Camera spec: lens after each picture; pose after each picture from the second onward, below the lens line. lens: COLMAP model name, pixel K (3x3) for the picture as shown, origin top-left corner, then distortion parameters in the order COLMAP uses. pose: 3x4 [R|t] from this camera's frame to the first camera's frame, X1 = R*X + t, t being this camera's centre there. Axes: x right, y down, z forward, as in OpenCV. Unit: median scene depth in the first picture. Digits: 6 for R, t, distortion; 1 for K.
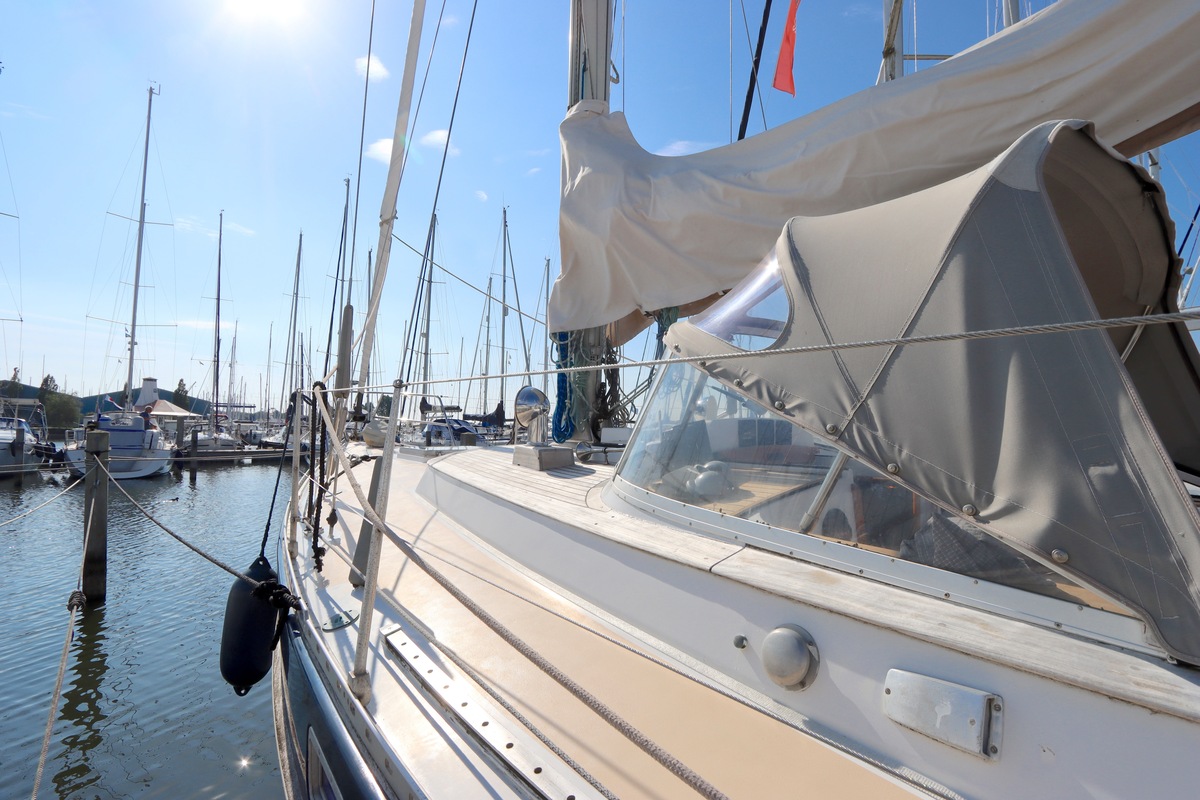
lens RADIAL K [[564.3, 0, 600.0], [0, 564.3, 400.0], [0, 0, 1]] dist [-0.015120, 0.000734]
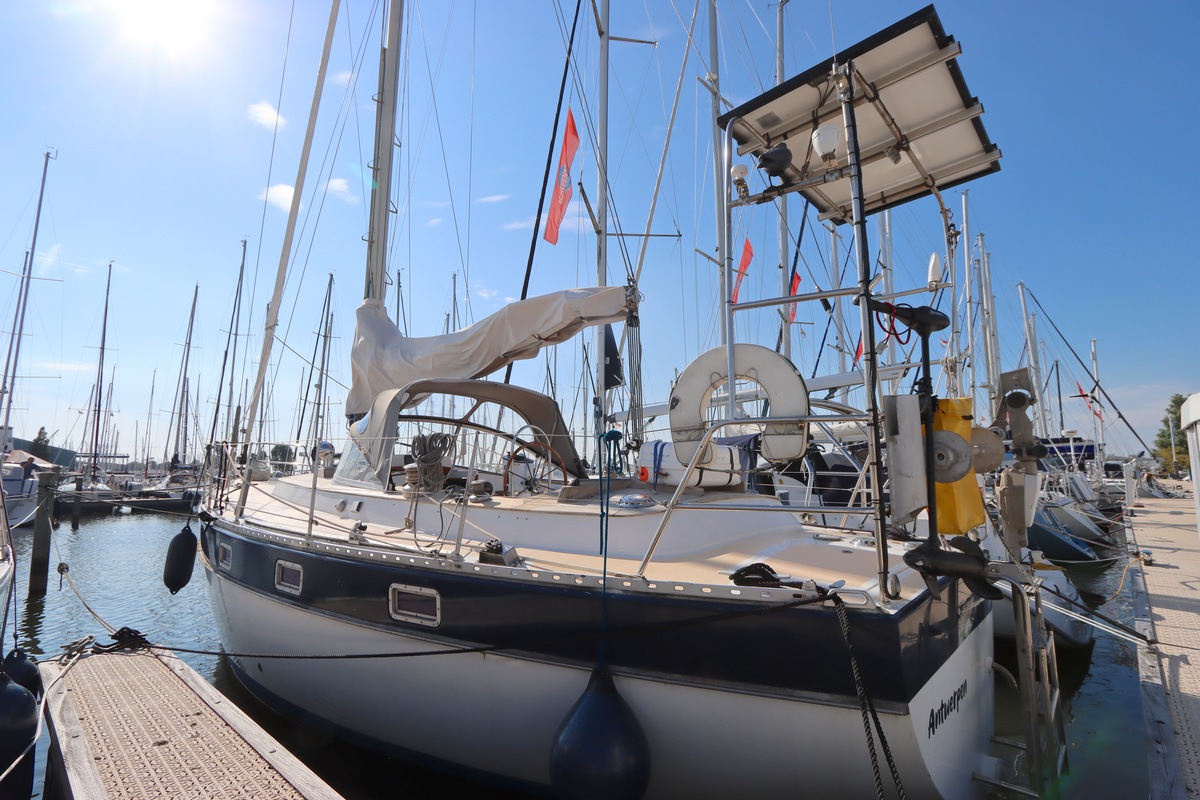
lens RADIAL K [[554.3, 0, 593.7], [0, 554.3, 404.6], [0, 0, 1]] dist [-0.019659, 0.000865]
pose [[0.988291, 0.001899, 0.152568, 0.055540], [0.009490, 0.997221, -0.073887, 0.000137], [-0.152284, 0.074470, 0.985527, -0.124498]]
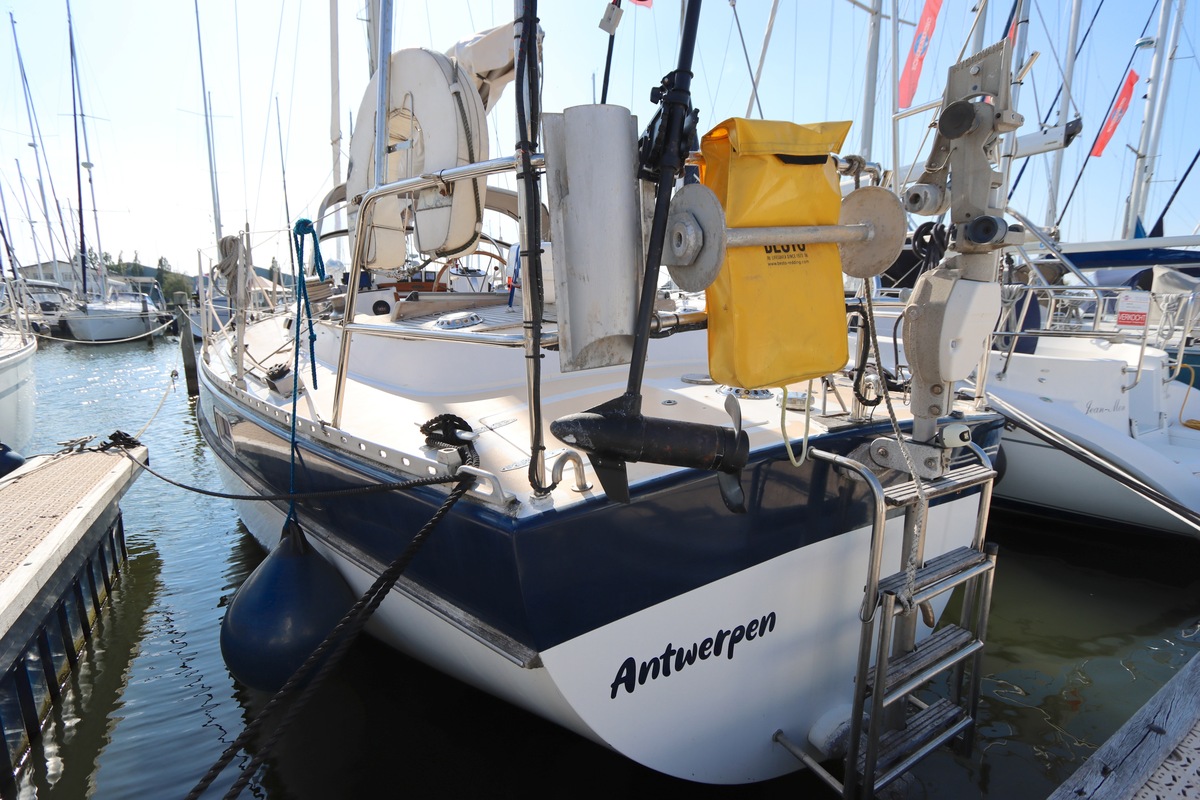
lens RADIAL K [[558.7, 0, 600.0], [0, 558.7, 400.0], [0, 0, 1]] dist [-0.019087, 0.001144]
pose [[0.991748, 0.009630, -0.127837, 0.109982], [0.019902, 0.973521, 0.227731, 0.003827], [0.126645, -0.228396, 0.965296, -0.098839]]
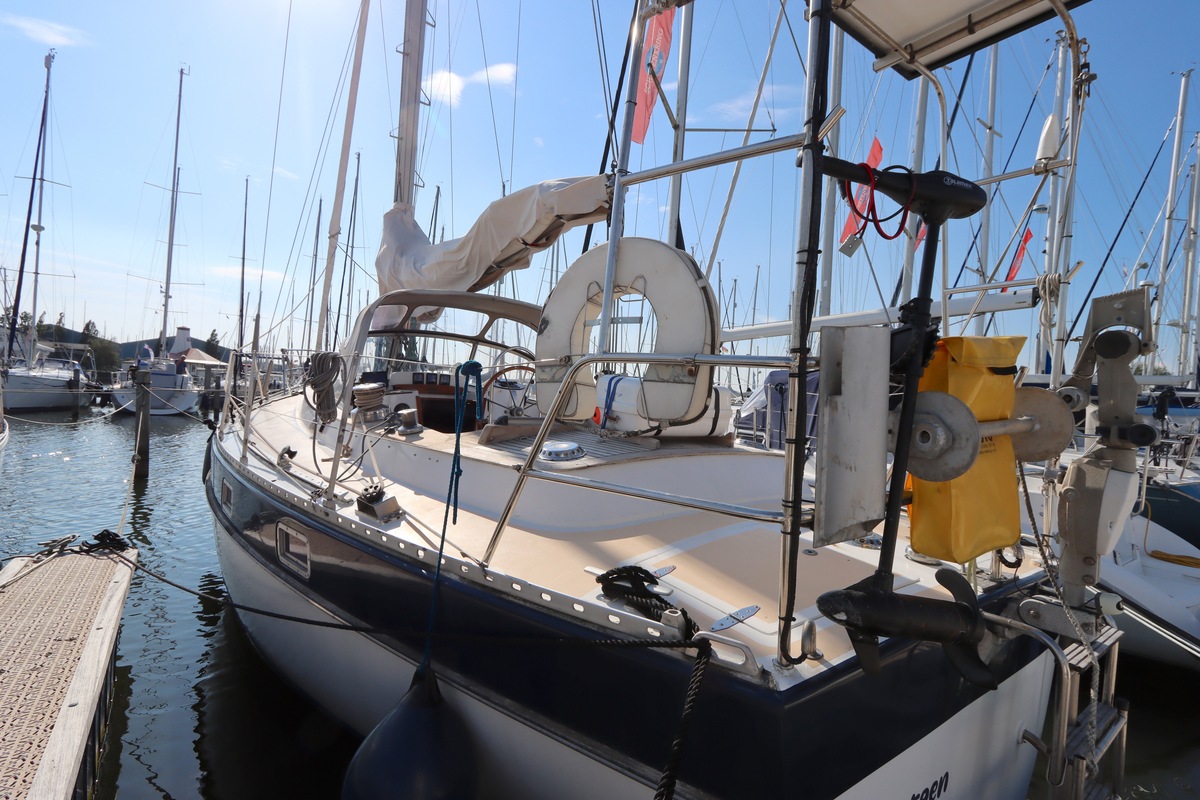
lens RADIAL K [[558.7, 0, 600.0], [0, 558.7, 400.0], [0, 0, 1]] dist [-0.019087, 0.001144]
pose [[0.998559, 0.043626, -0.031255, 0.087395], [-0.041615, 0.997186, 0.062348, -0.002259], [0.033887, -0.060958, 0.997565, -0.103048]]
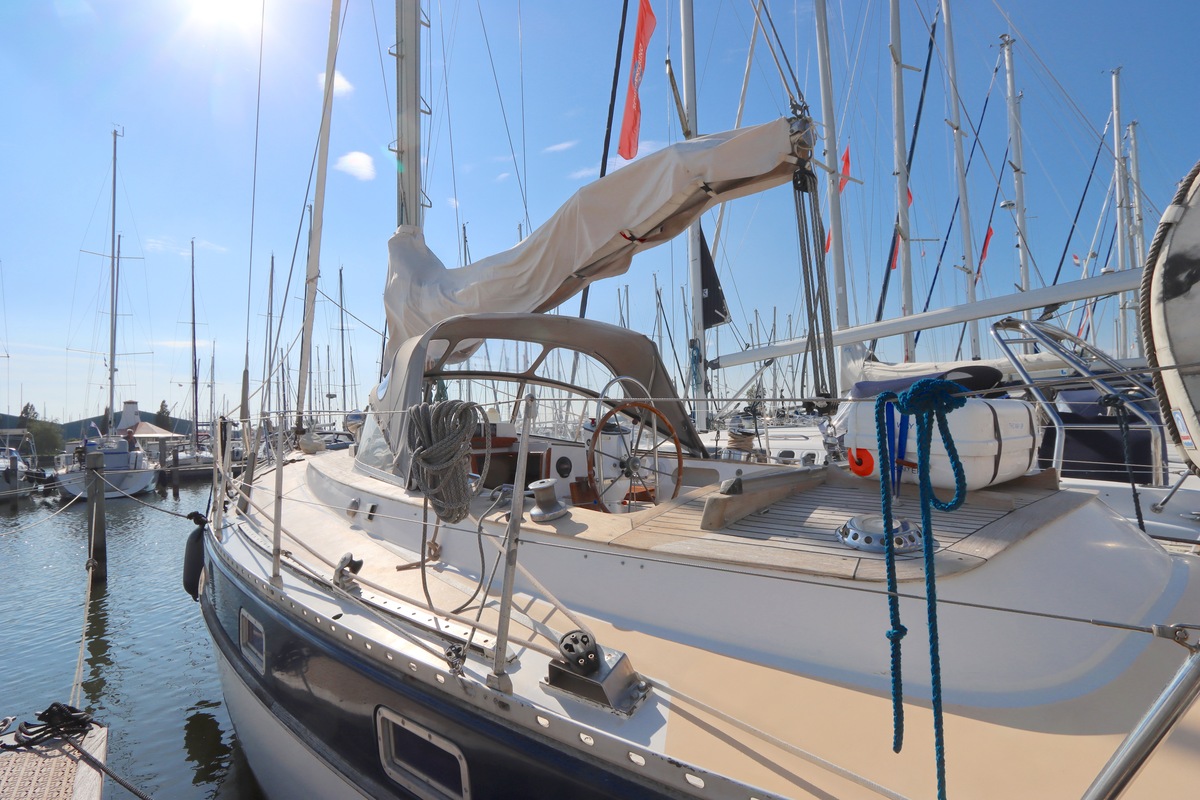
lens RADIAL K [[558.7, 0, 600.0], [0, 558.7, 400.0], [0, 0, 1]] dist [-0.019087, 0.001144]
pose [[0.998313, -0.051621, 0.026567, 0.054515], [0.051574, 0.998666, 0.002467, -0.002052], [-0.026659, -0.001093, 0.999644, -0.068656]]
